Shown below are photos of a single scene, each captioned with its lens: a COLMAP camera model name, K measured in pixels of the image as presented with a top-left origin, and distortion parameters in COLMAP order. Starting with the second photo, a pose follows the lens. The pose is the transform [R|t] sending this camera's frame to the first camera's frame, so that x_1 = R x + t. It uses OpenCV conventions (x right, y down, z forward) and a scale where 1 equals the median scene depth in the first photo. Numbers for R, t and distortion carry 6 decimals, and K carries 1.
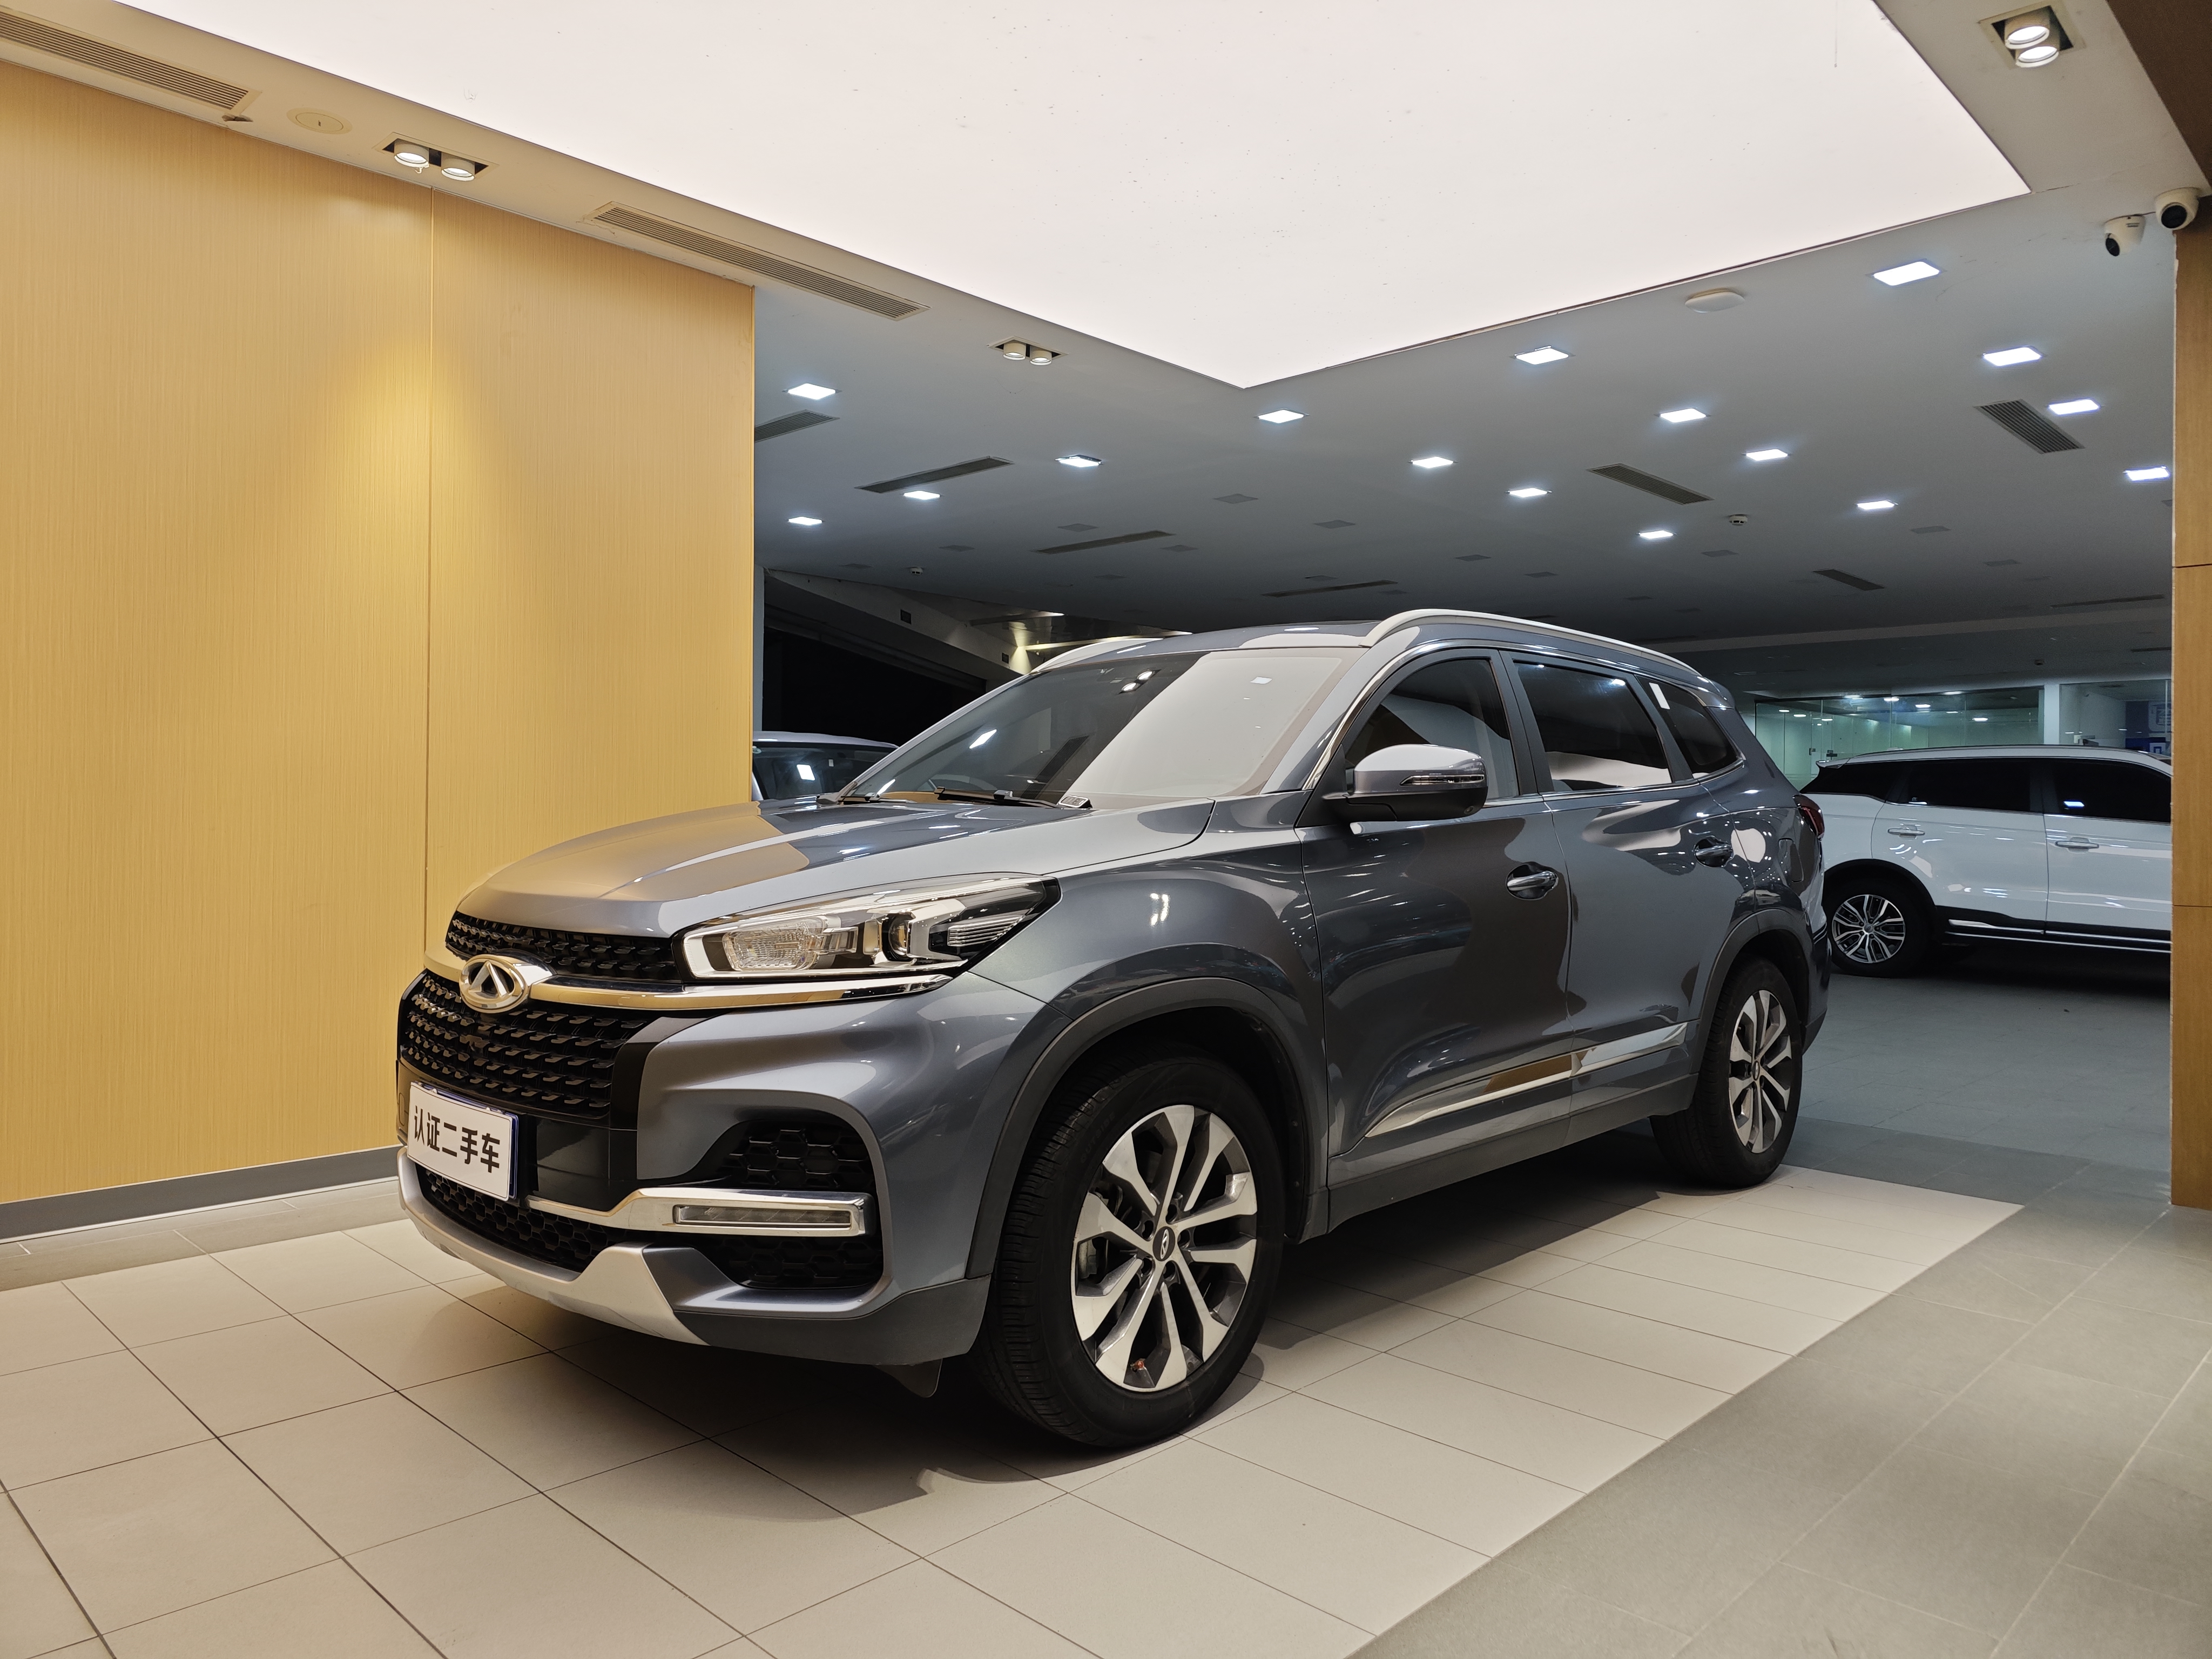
lens RADIAL K [[1490.1, 0, 1120.5], [0, 1490.1, 820.7], [0, 0, 1]] dist [0.052772, -0.005685]
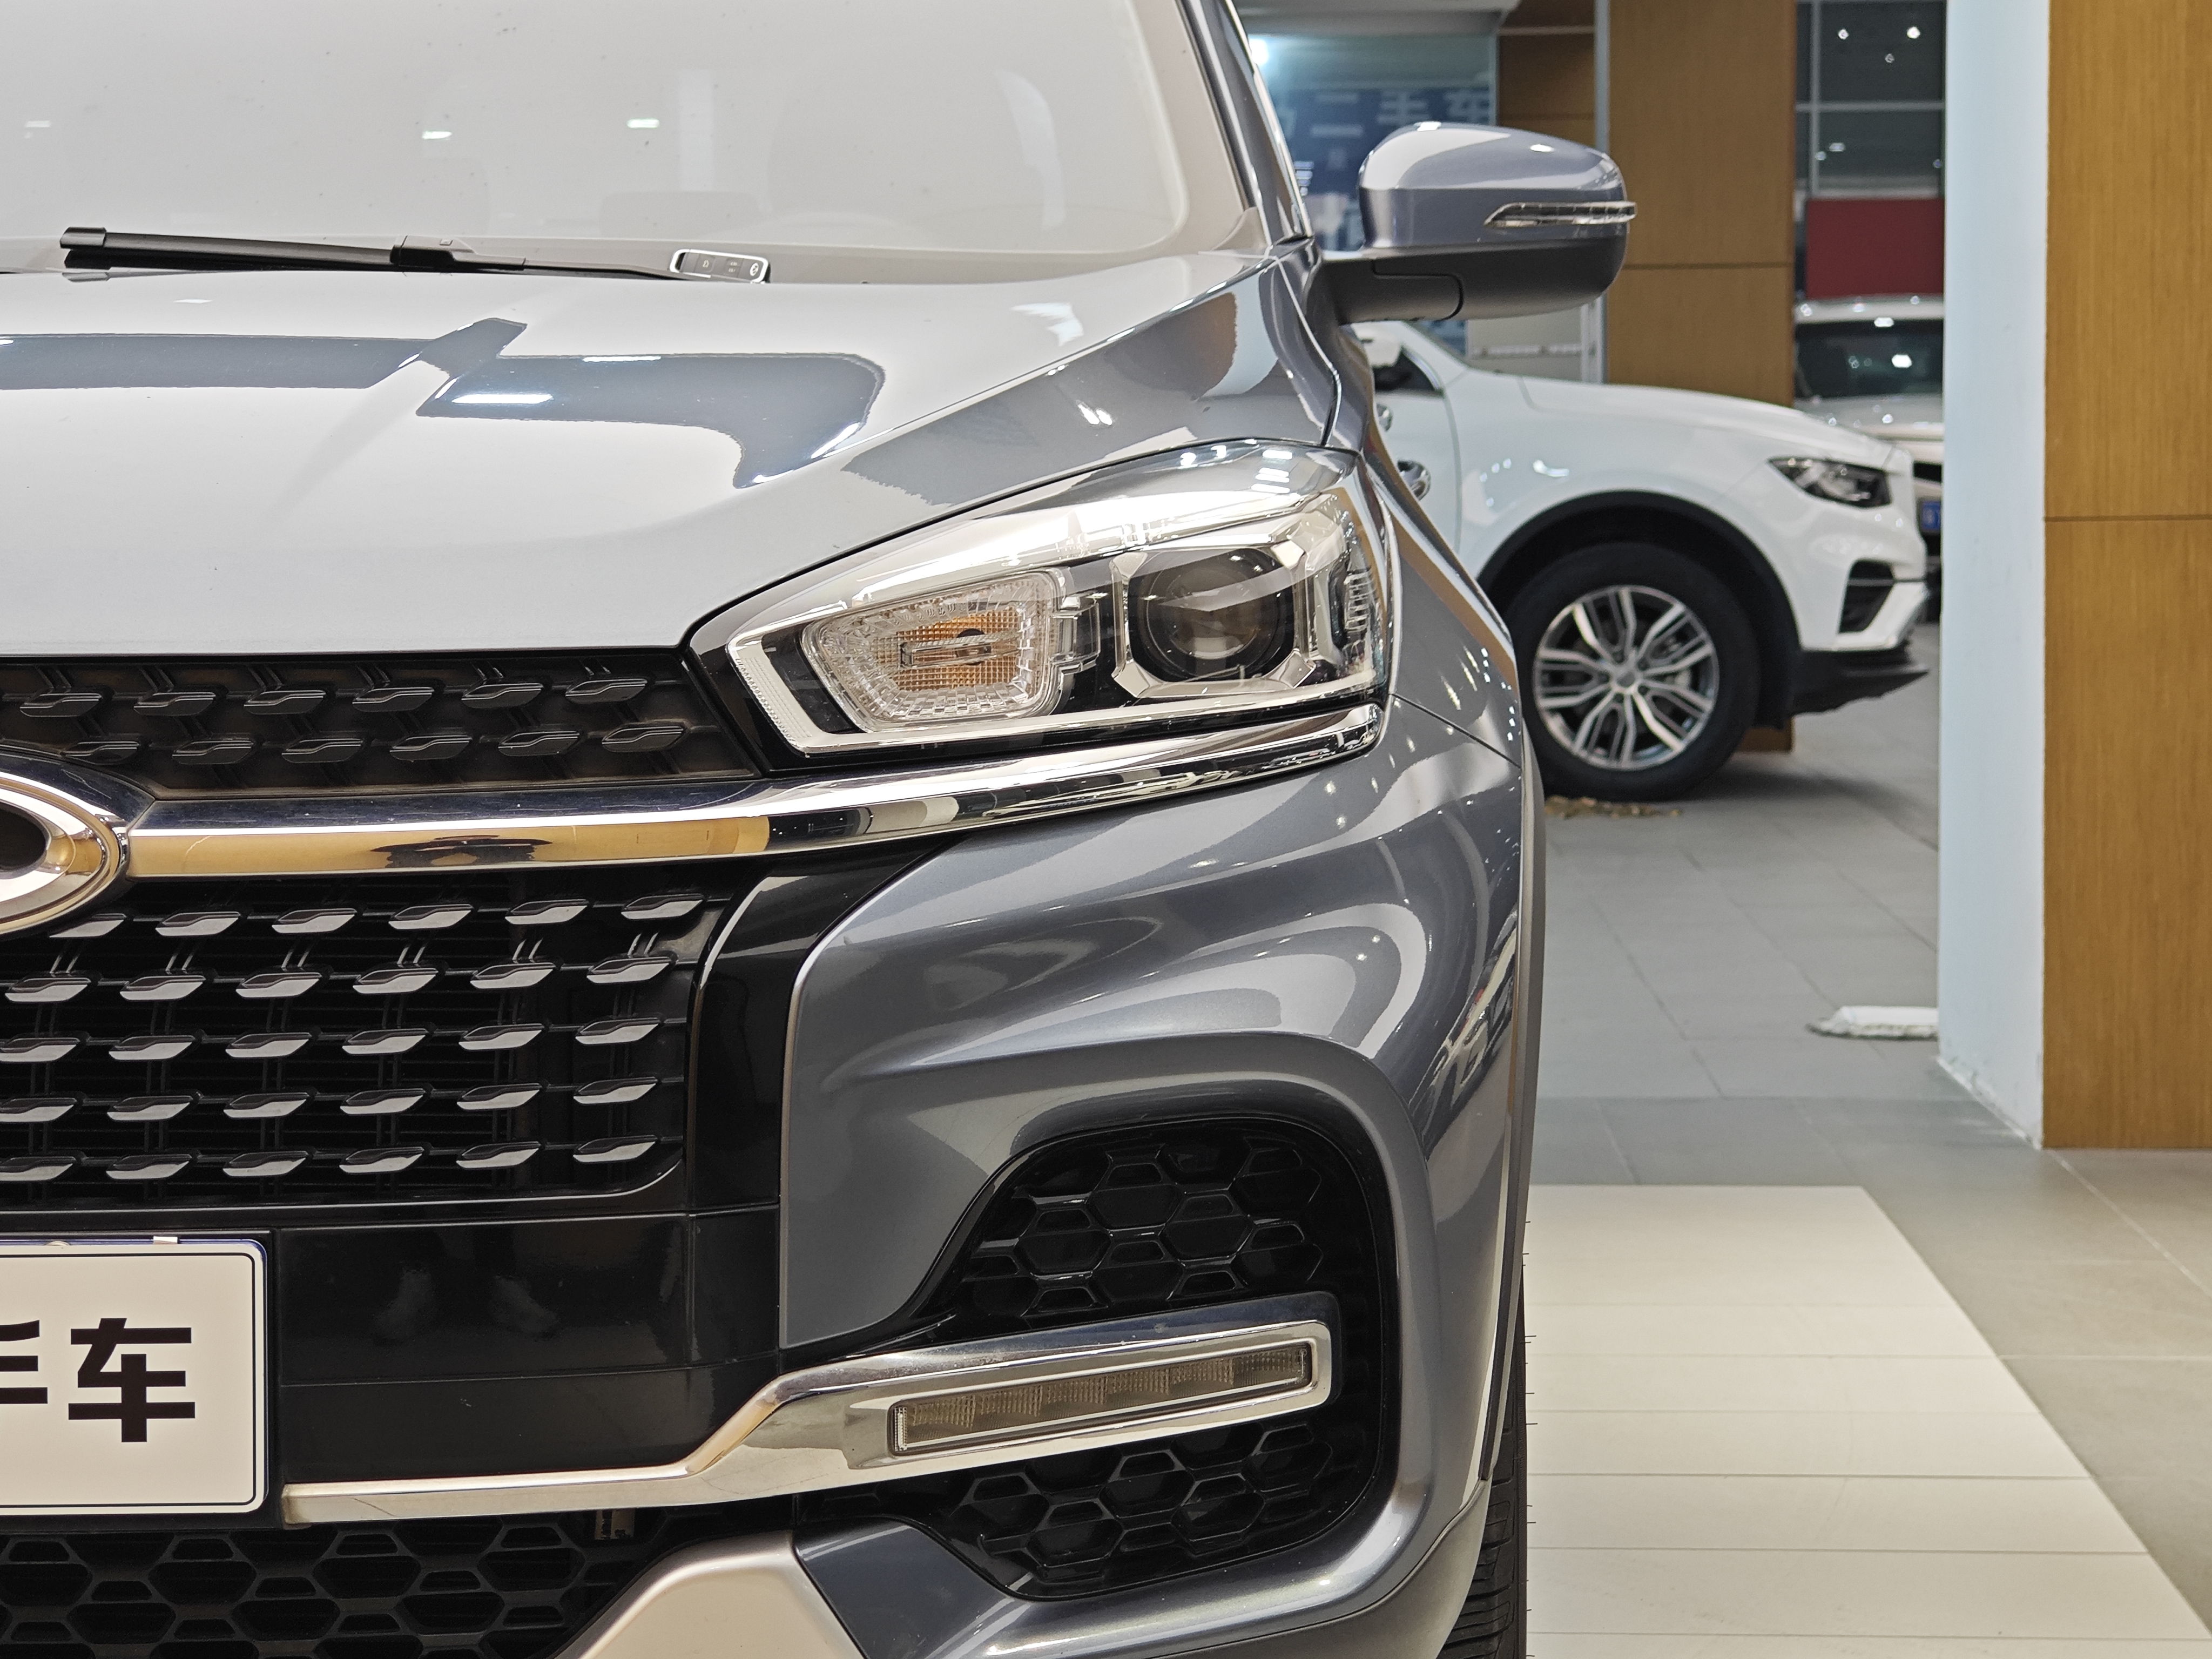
lens RADIAL K [[4853.2, 0, 1109.8], [0, 4853.2, 821.1], [0, 0, 1]] dist [0.061992, 0.000000]
pose [[0.744730, -0.072048, 0.663466, -0.845175], [0.021276, 0.996213, 0.084300, 0.025458], [-0.667027, -0.048665, 0.743442, 0.123689]]
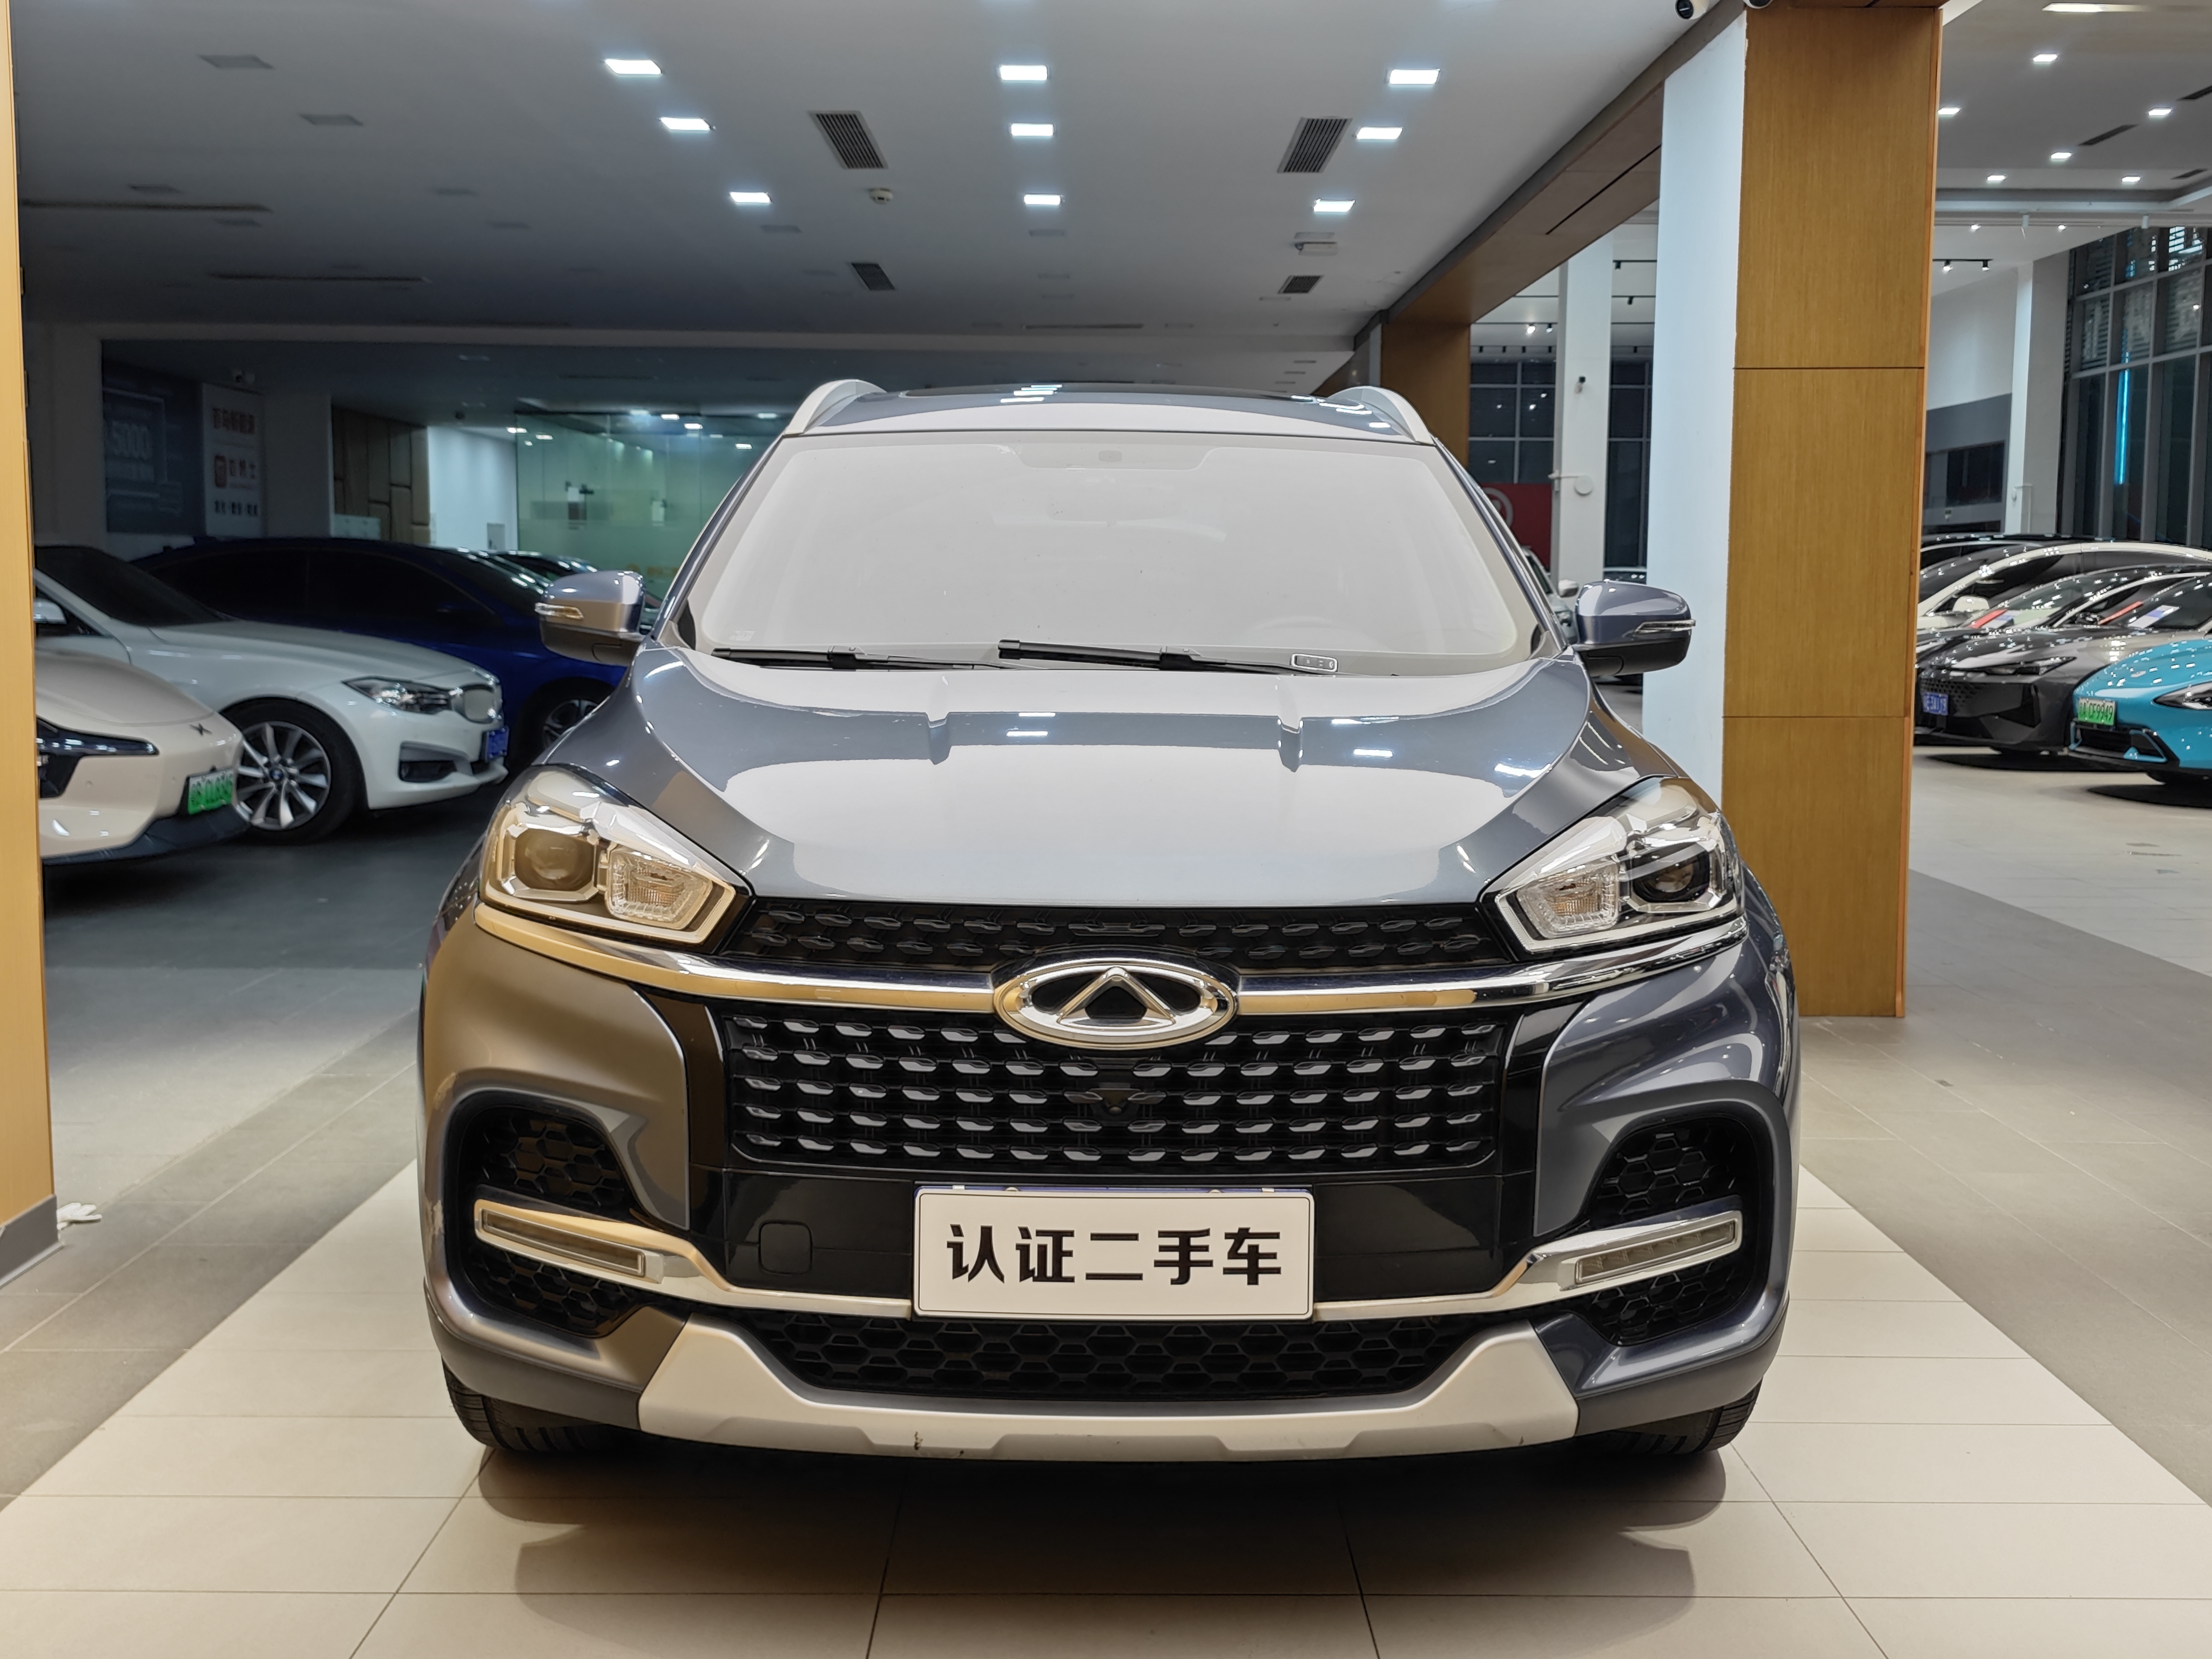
lens RADIAL K [[2362.4, 0, 1130.2], [0, 2362.4, 792.9], [0, 0, 1]] dist [0.057676, 0.000000]
pose [[0.709770, -0.071581, 0.700787, -1.067427], [0.005845, 0.995388, 0.095753, -0.072045], [-0.704409, -0.063866, 0.706915, 0.296999]]
